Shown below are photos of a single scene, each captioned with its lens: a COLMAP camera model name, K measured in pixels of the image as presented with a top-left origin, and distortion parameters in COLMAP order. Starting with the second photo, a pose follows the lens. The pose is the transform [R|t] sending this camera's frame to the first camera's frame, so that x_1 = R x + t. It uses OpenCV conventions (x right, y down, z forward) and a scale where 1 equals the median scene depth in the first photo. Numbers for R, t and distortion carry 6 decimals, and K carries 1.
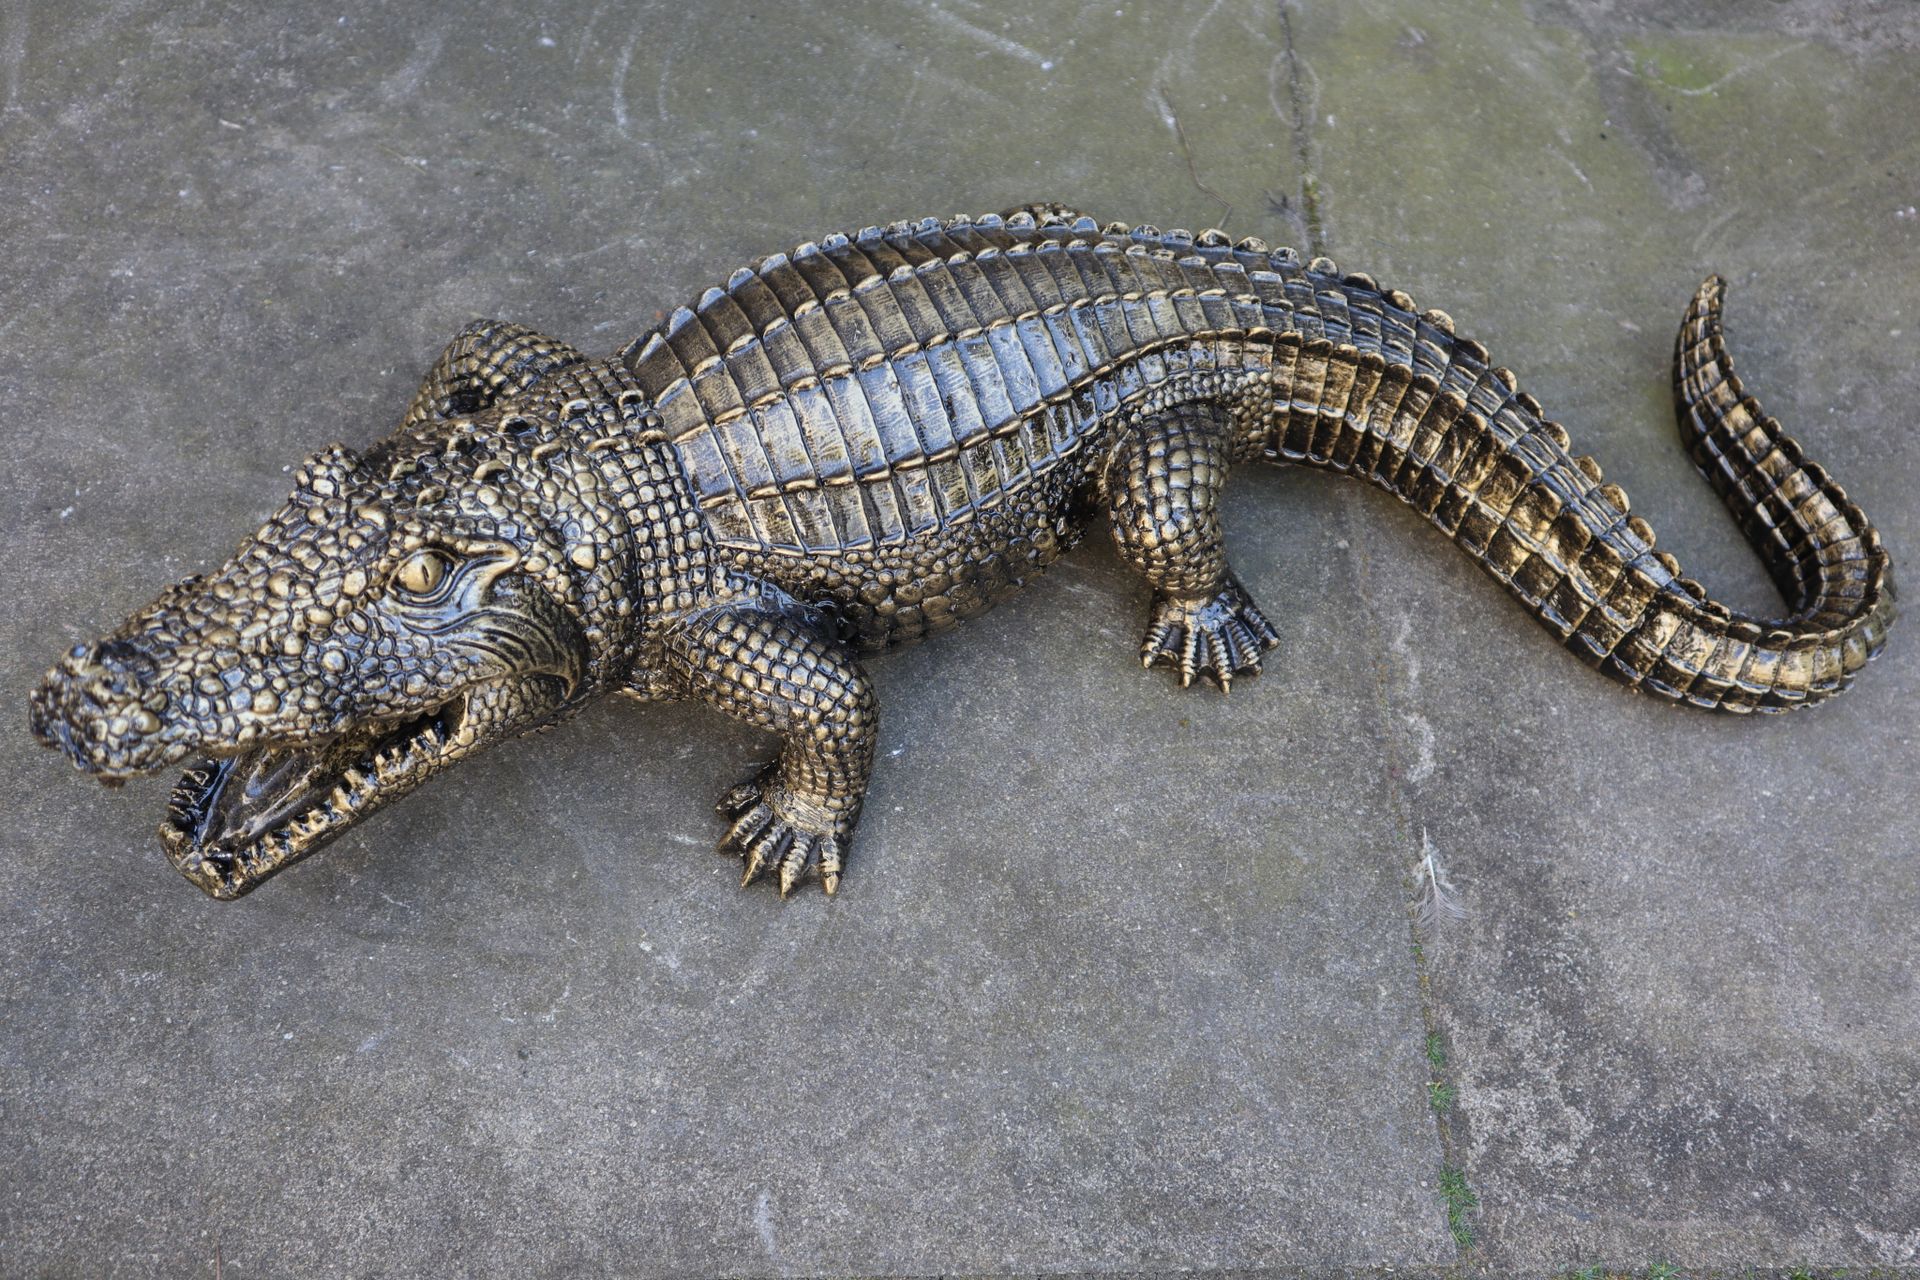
lens RADIAL K [[1667.8, 0, 960.2], [0, 1667.8, 639.0], [0, 0, 1]] dist [-0.036870, 0.033728]
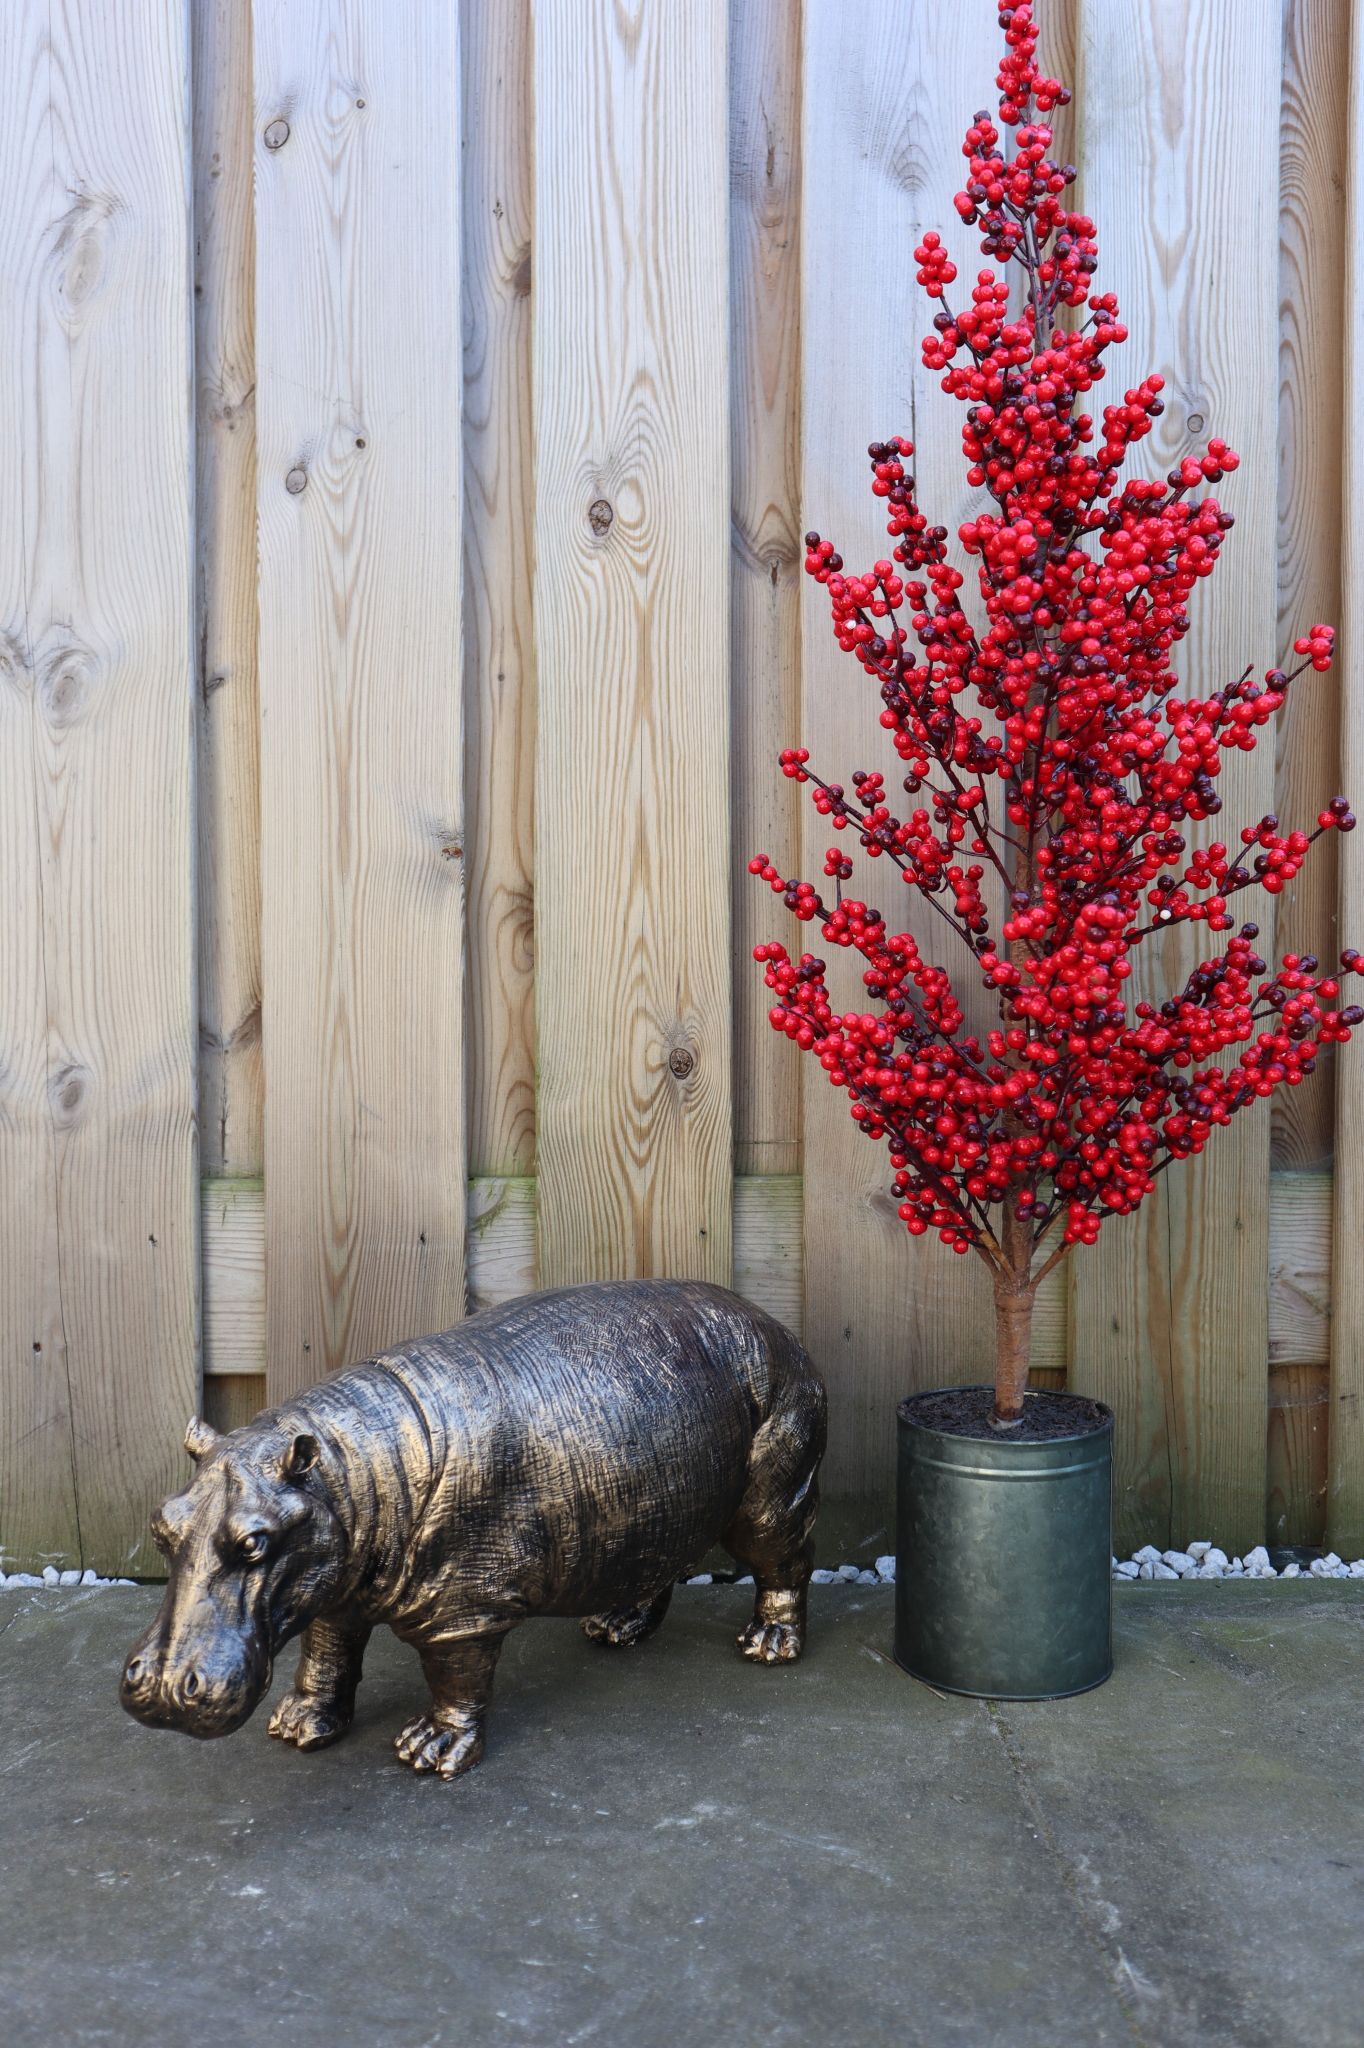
lens RADIAL K [[1820.6, 0, 670.5], [0, 1820.6, 1031.3], [0, 0, 1]] dist [-0.058791, 0.094659]
pose [[0.999413, -0.033598, -0.006736, -0.028283], [0.010750, 0.494058, -0.869363, 0.982534], [0.032537, 0.868780, 0.494129, -0.300038]]
